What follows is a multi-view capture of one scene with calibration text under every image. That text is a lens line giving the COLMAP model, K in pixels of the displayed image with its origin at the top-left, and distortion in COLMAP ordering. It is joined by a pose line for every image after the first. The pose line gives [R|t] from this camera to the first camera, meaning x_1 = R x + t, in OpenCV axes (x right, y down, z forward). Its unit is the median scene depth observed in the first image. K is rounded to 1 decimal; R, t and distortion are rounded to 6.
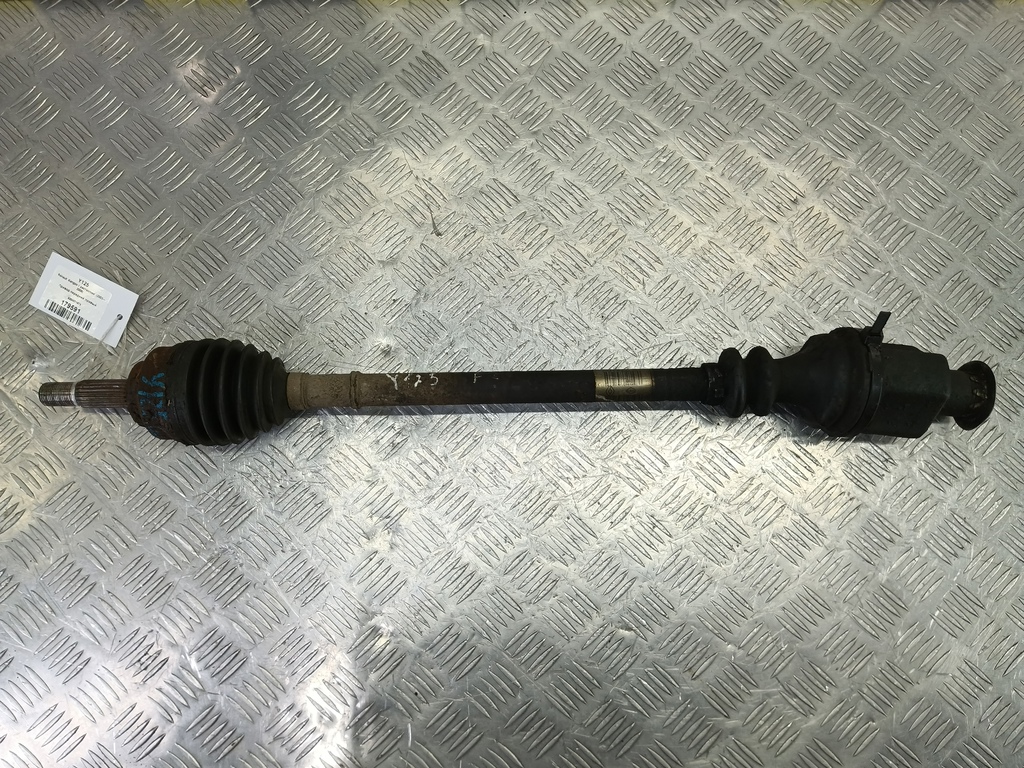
lens RADIAL K [[856.1, 0, 512.0], [0, 856.1, 384.0], [0, 0, 1]] dist [0.126639, -0.254705]
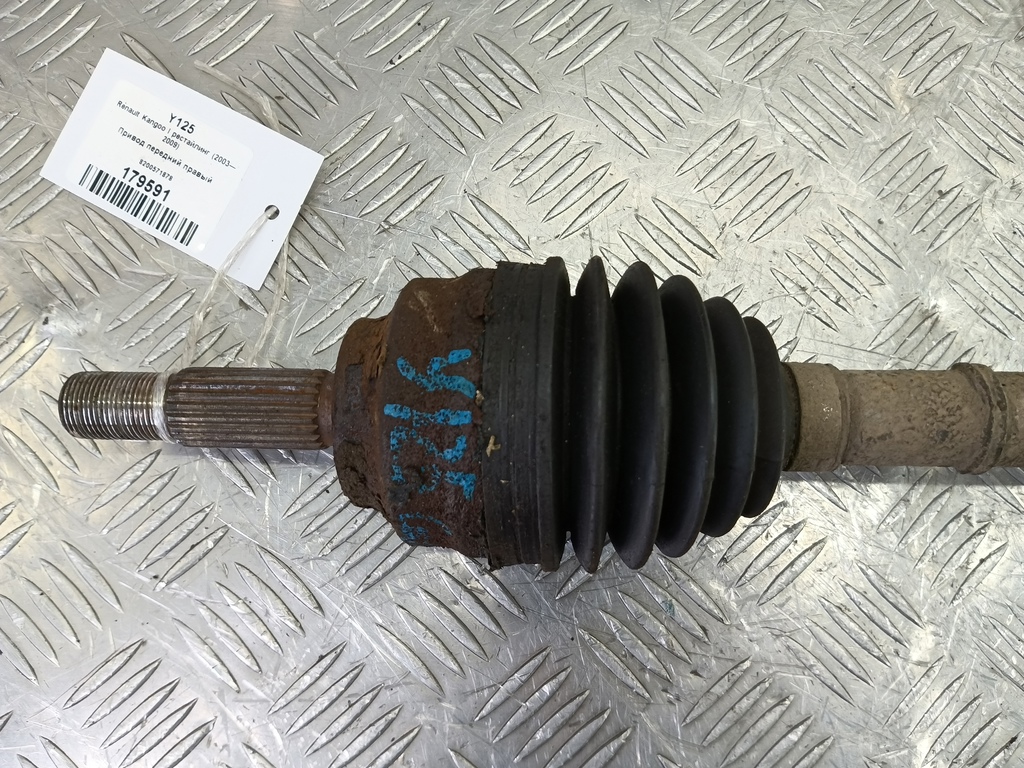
lens RADIAL K [[856.1, 0, 512.0], [0, 856.1, 384.0], [0, 0, 1]] dist [0.126639, -0.254705]
pose [[0.999558, 0.029443, -0.004083, -0.339764], [-0.029519, 0.999362, -0.020130, 0.005045], [0.003487, 0.020241, 0.999789, 0.612612]]
